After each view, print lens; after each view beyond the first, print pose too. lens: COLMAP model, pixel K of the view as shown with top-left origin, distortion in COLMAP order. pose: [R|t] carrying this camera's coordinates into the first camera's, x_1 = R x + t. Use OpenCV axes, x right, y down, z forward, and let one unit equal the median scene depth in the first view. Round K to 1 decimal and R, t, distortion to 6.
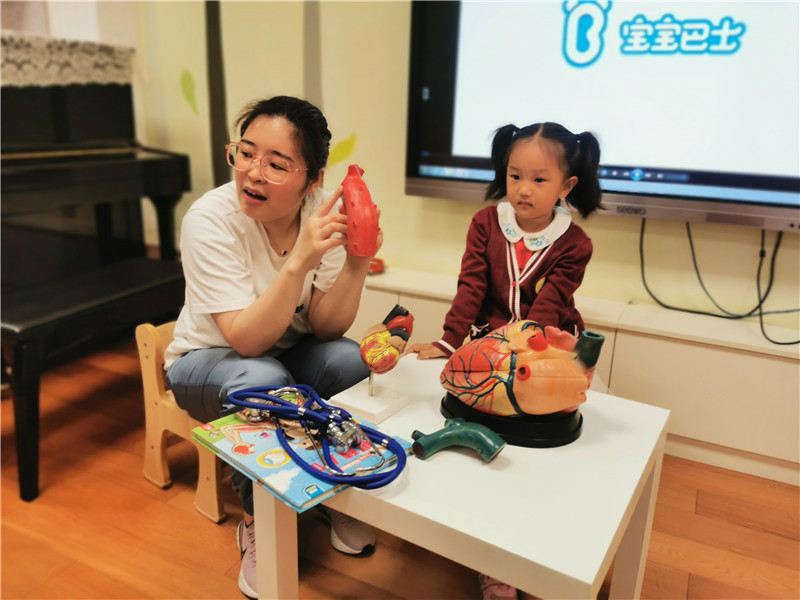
lens RADIAL K [[629.7, 0, 401.7], [0, 629.7, 314.2], [0, 0, 1]] dist [0.003309, 0.002262]
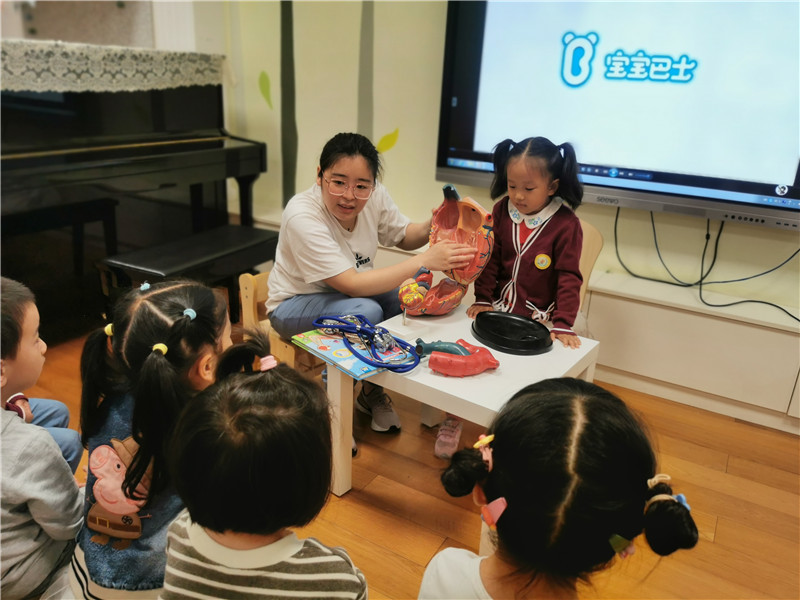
lens RADIAL K [[633.4, 0, 400.0], [0, 633.4, 300.0], [0, 0, 1]] dist [0.078469, -0.000488]
pose [[0.997411, 0.037815, -0.061173, 0.027209], [-0.035816, 0.998799, 0.033447, 0.012402], [0.062365, -0.031170, 0.997567, -0.370211]]
